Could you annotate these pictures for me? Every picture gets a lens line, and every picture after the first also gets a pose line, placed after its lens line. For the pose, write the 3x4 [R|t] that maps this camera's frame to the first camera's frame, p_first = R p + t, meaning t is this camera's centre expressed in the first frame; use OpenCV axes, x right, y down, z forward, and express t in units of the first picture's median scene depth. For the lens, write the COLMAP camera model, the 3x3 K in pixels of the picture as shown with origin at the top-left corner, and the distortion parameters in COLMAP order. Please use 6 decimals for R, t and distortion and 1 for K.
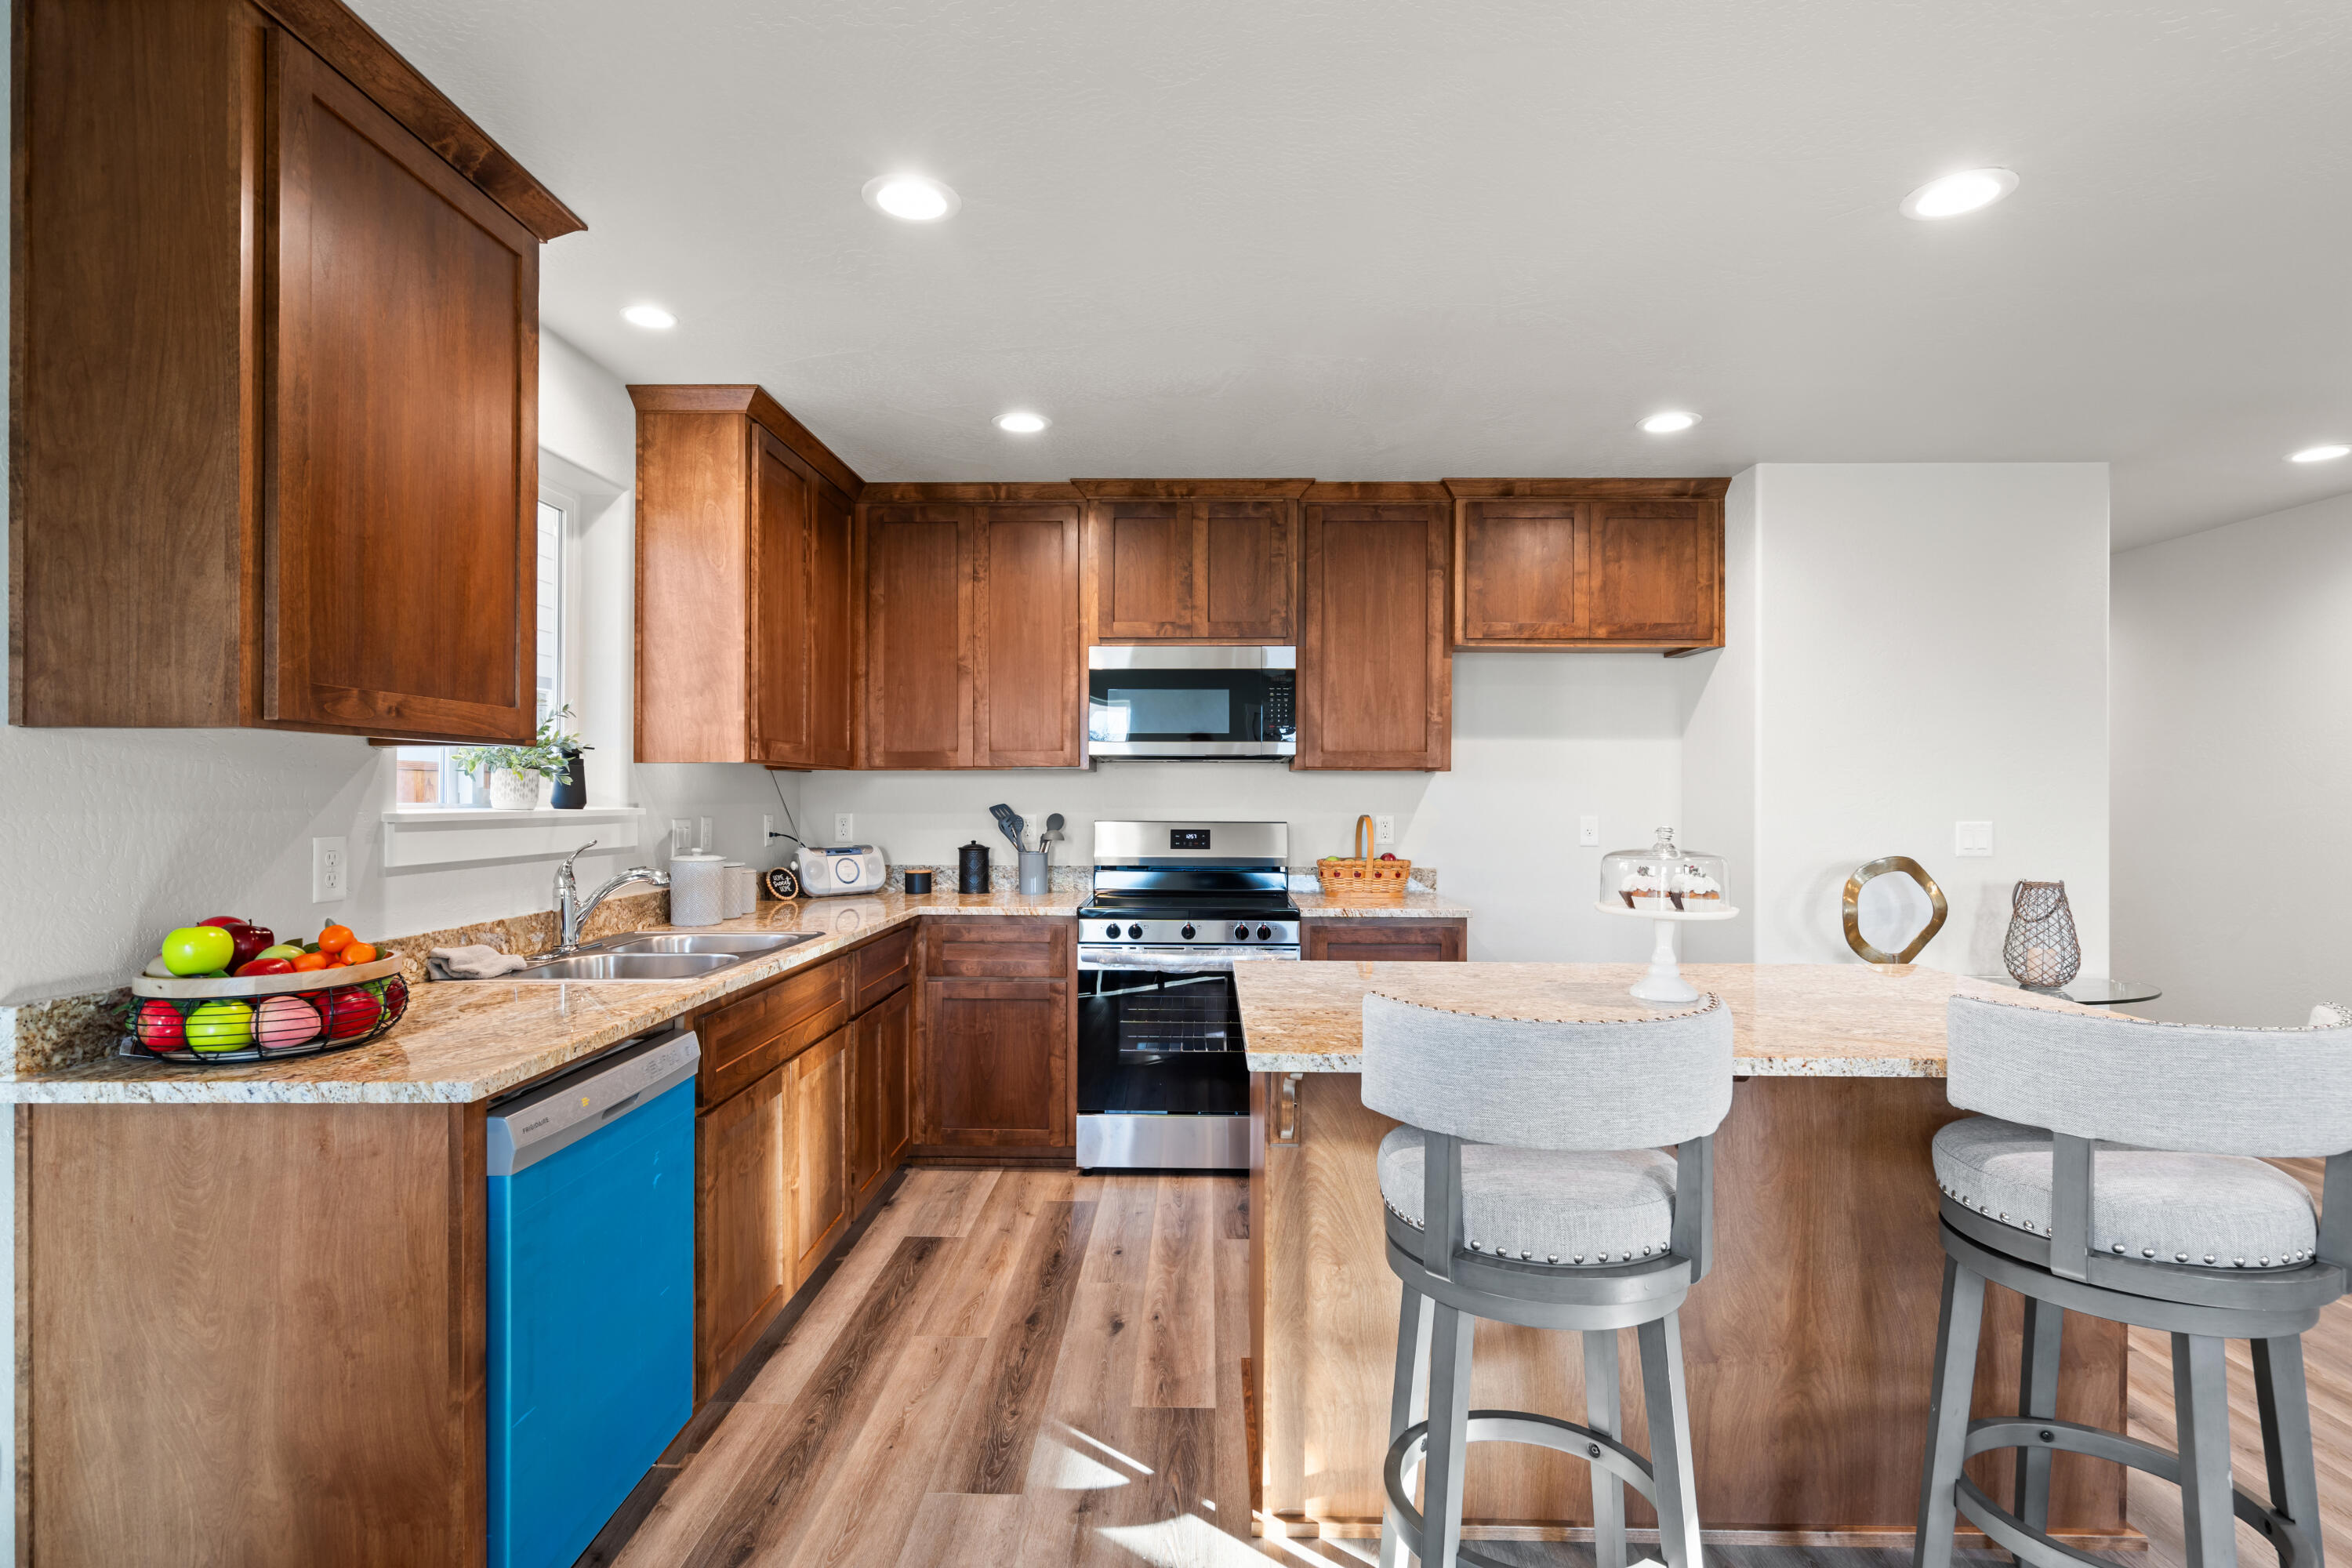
lens RADIAL K [[1162.0, 0, 1176.0], [0, 1162.0, 784.0], [0, 0, 1]] dist [-0.000361, 0.000006]
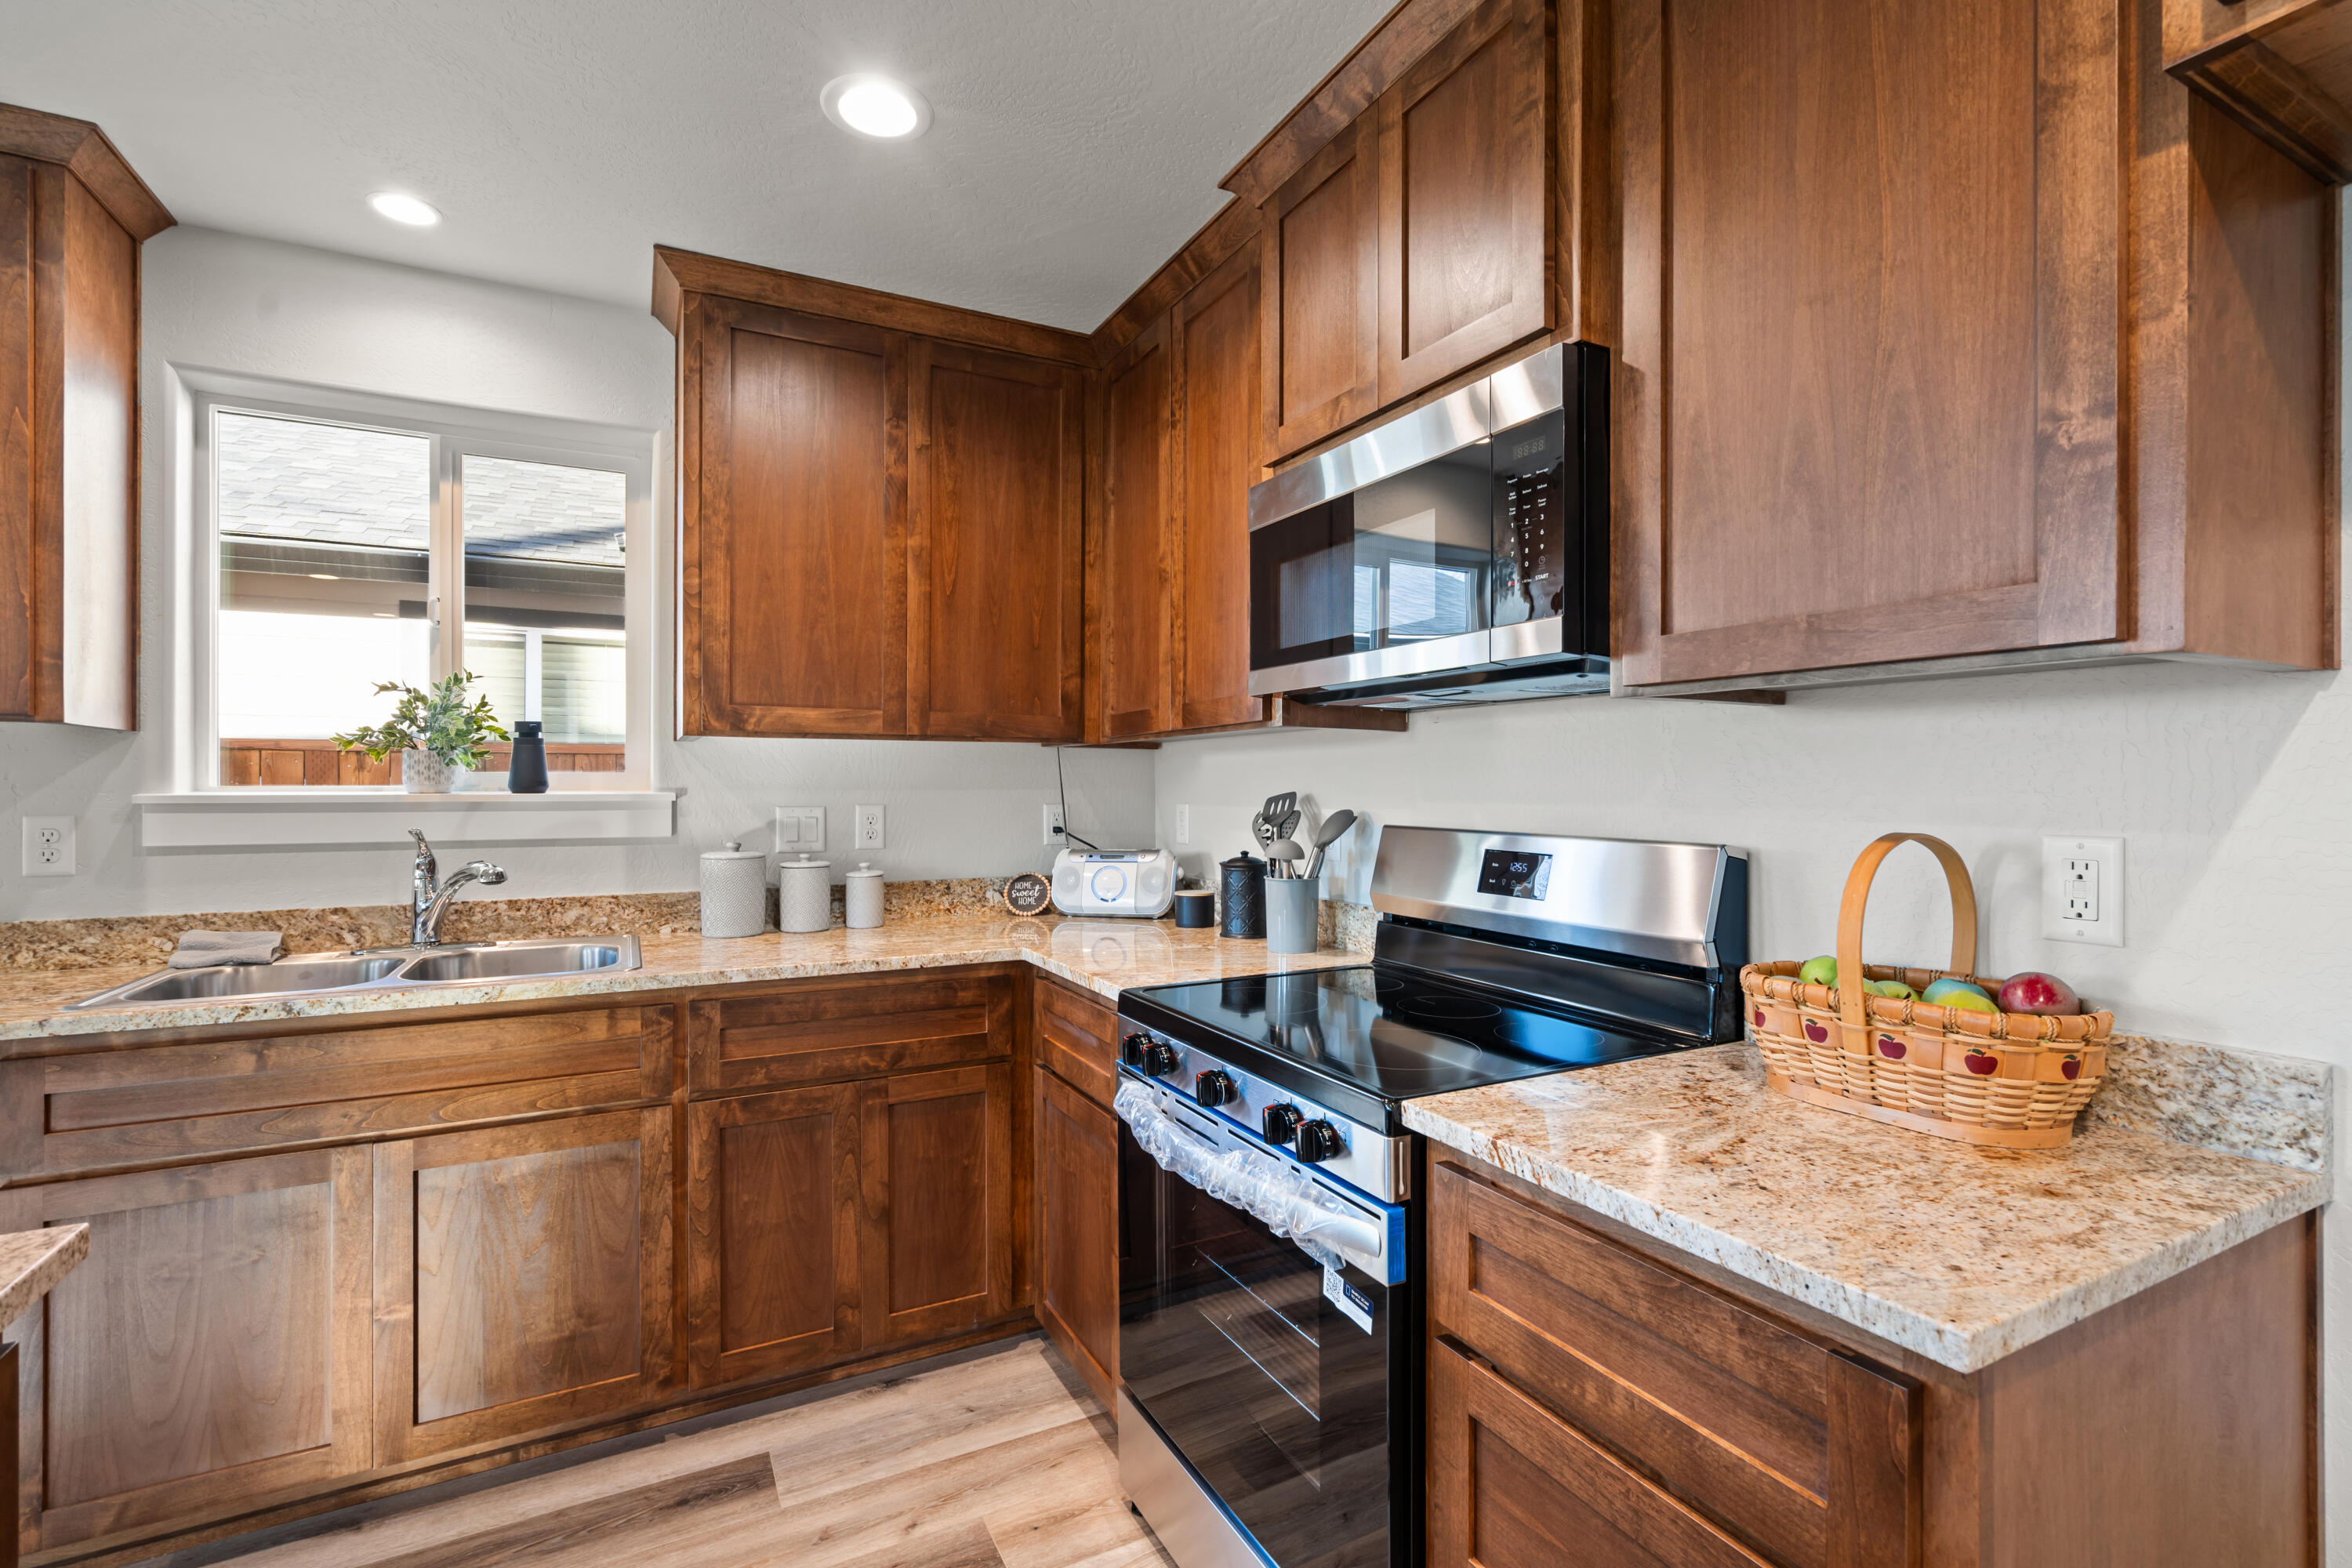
lens RADIAL K [[1055.5, 0, 1176.0], [0, 1055.5, 784.0], [0, 0, 1]] dist [-0.001295, -0.000653]
pose [[0.484733, -0.003570, -0.874655, 0.319738], [0.008785, 0.999961, 0.000787, 0.012445], [0.874618, -0.008065, 0.484746, 0.735347]]
